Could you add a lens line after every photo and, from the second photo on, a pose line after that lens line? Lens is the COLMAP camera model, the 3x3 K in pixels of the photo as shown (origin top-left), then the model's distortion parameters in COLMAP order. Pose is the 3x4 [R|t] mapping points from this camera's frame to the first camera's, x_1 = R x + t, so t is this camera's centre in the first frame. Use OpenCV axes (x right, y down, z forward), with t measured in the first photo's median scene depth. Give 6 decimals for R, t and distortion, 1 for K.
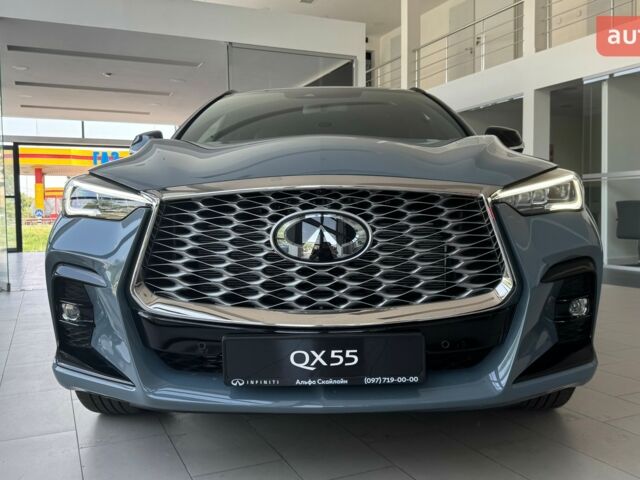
lens RADIAL K [[616.4, 0, 320.0], [0, 616.4, 240.0], [0, 0, 1]] dist [0.147545, -0.326442]
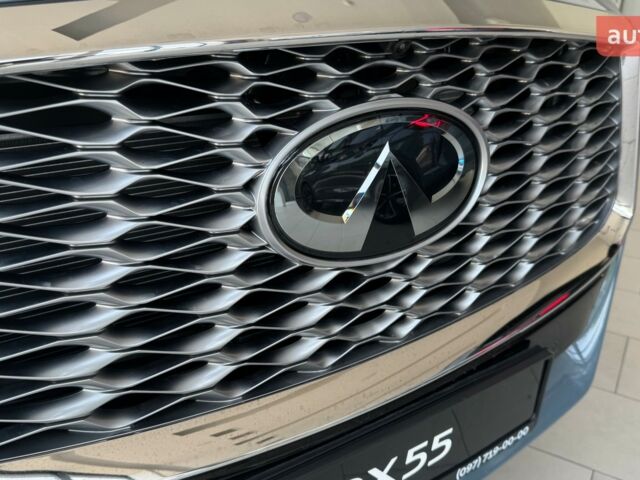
lens RADIAL K [[616.4, 0, 320.0], [0, 616.4, 240.0], [0, 0, 1]] dist [0.147545, -0.326442]
pose [[0.819573, -0.197367, 0.537910, -0.221323], [-0.004364, 0.936624, 0.350309, -0.096470], [-0.572959, -0.289451, 0.766770, 0.740389]]
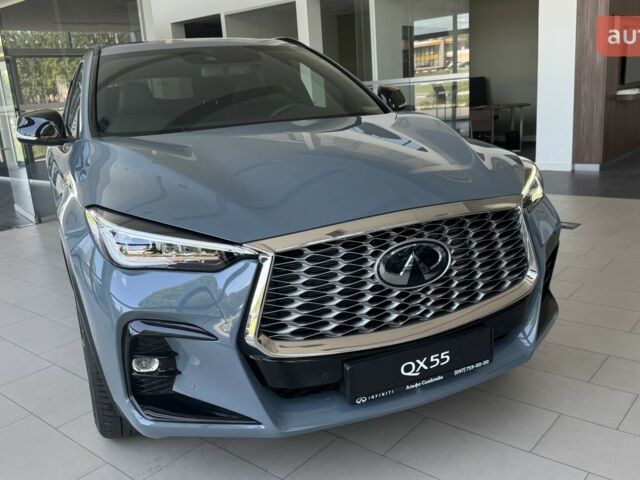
lens RADIAL K [[616.4, 0, 320.0], [0, 616.4, 240.0], [0, 0, 1]] dist [0.147545, -0.326442]
pose [[0.905719, -0.157211, 0.393647, -0.599413], [0.084864, 0.977129, 0.194979, -0.286163], [-0.415297, -0.143190, 0.898346, 0.043955]]
